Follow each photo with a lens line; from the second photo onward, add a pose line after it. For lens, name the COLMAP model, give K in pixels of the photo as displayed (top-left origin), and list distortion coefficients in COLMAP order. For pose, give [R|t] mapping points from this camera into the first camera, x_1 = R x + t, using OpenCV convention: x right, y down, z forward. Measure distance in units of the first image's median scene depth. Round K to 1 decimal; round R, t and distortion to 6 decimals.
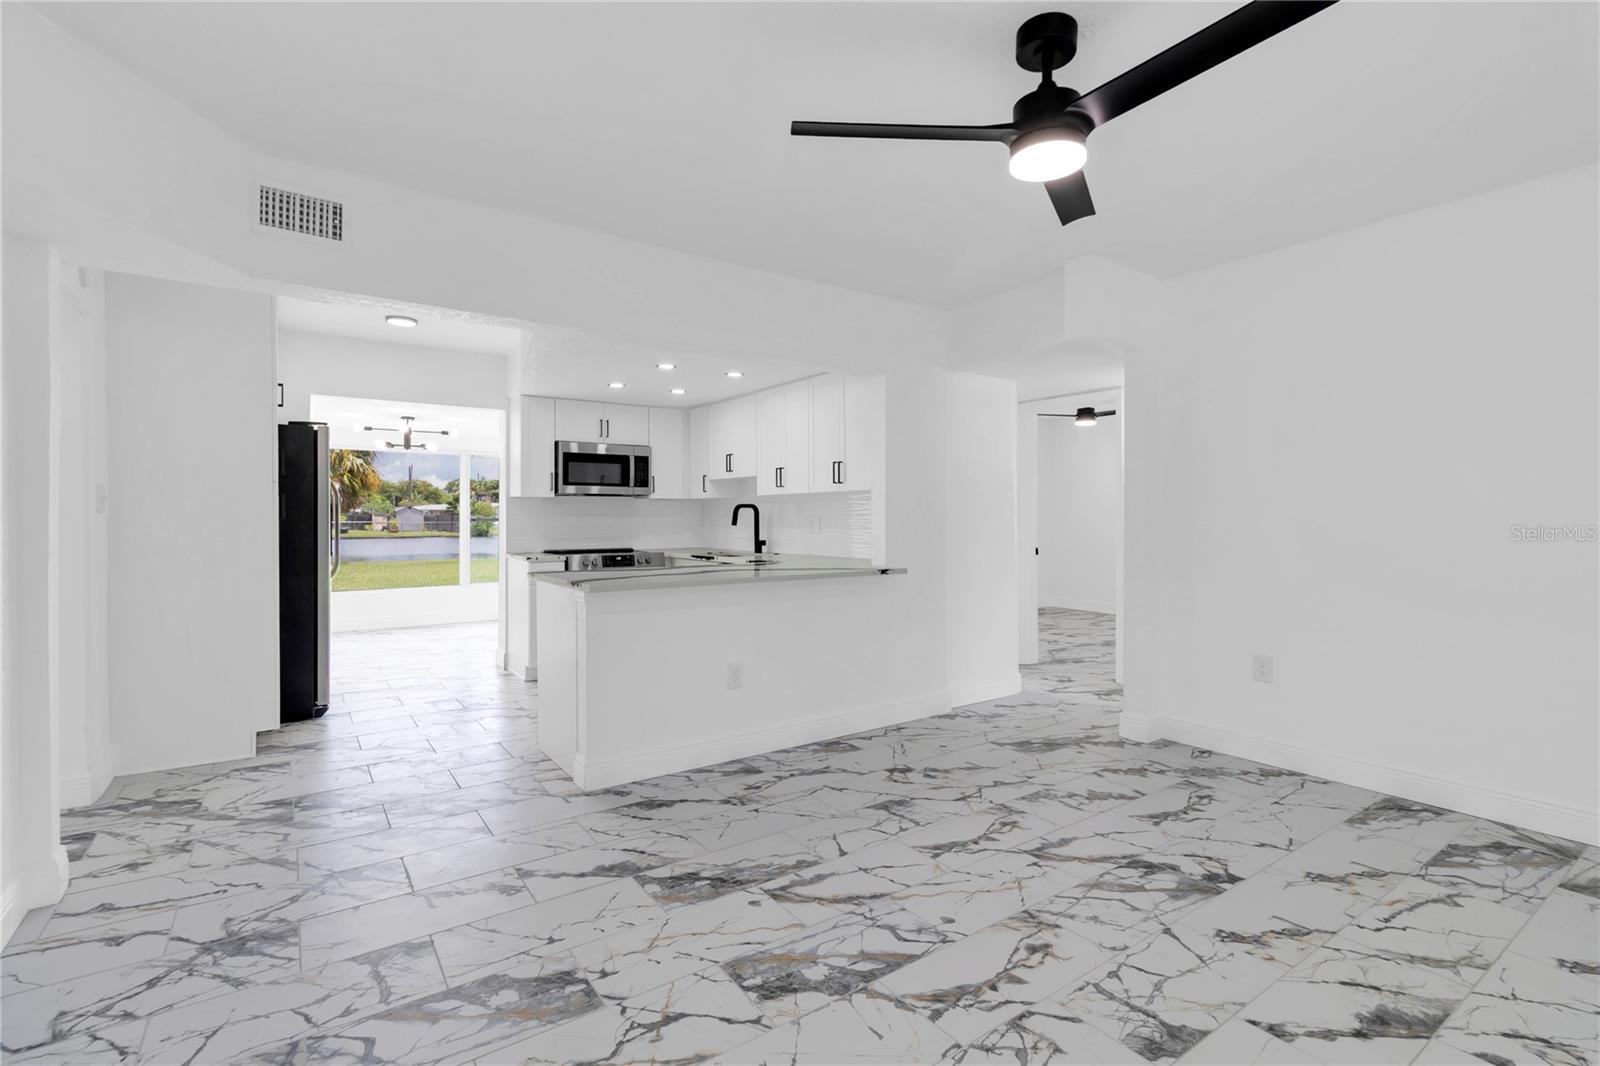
lens RADIAL K [[739.4, 0, 813.0], [0, 739.4, 522.1], [0, 0, 1]] dist [0.002242, -0.000313]
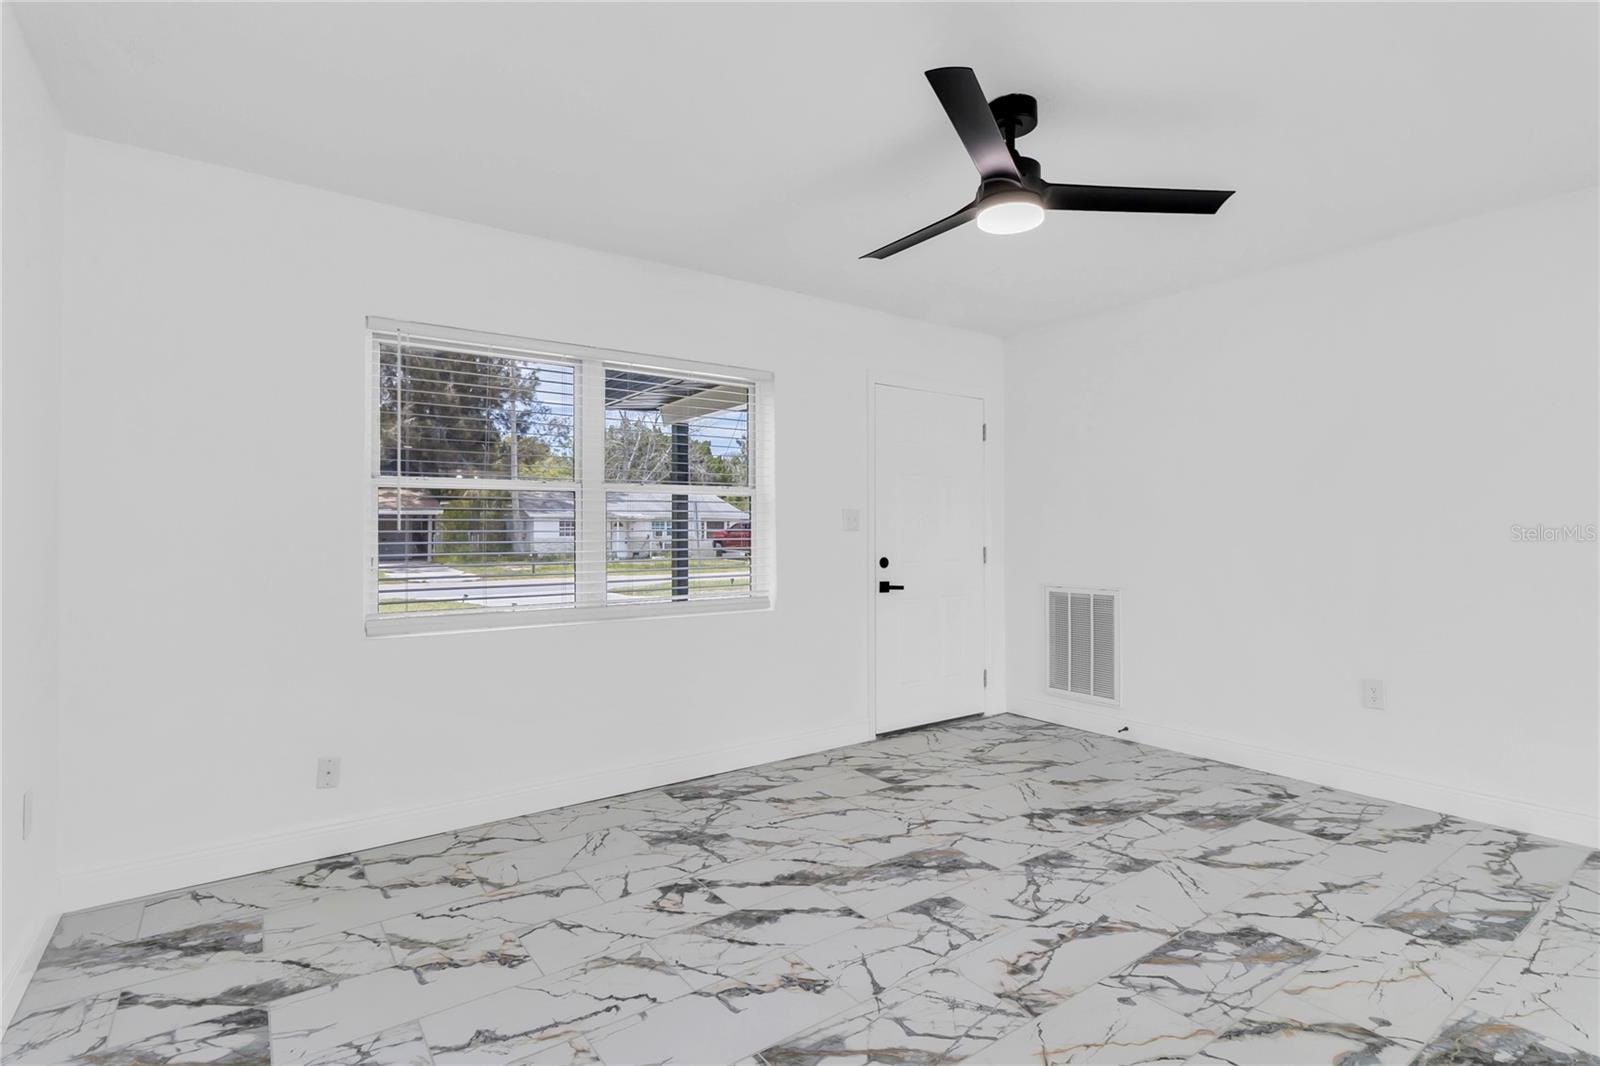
lens RADIAL K [[780.4, 0, 814.7], [0, 780.4, 525.3], [0, 0, 1]] dist [0.001185, -0.004051]
pose [[-0.999867, 0.005976, -0.015158, 0.345797], [0.006090, 0.999953, -0.007511, -0.003258], [0.015112, -0.007602, -0.999857, 1.189972]]
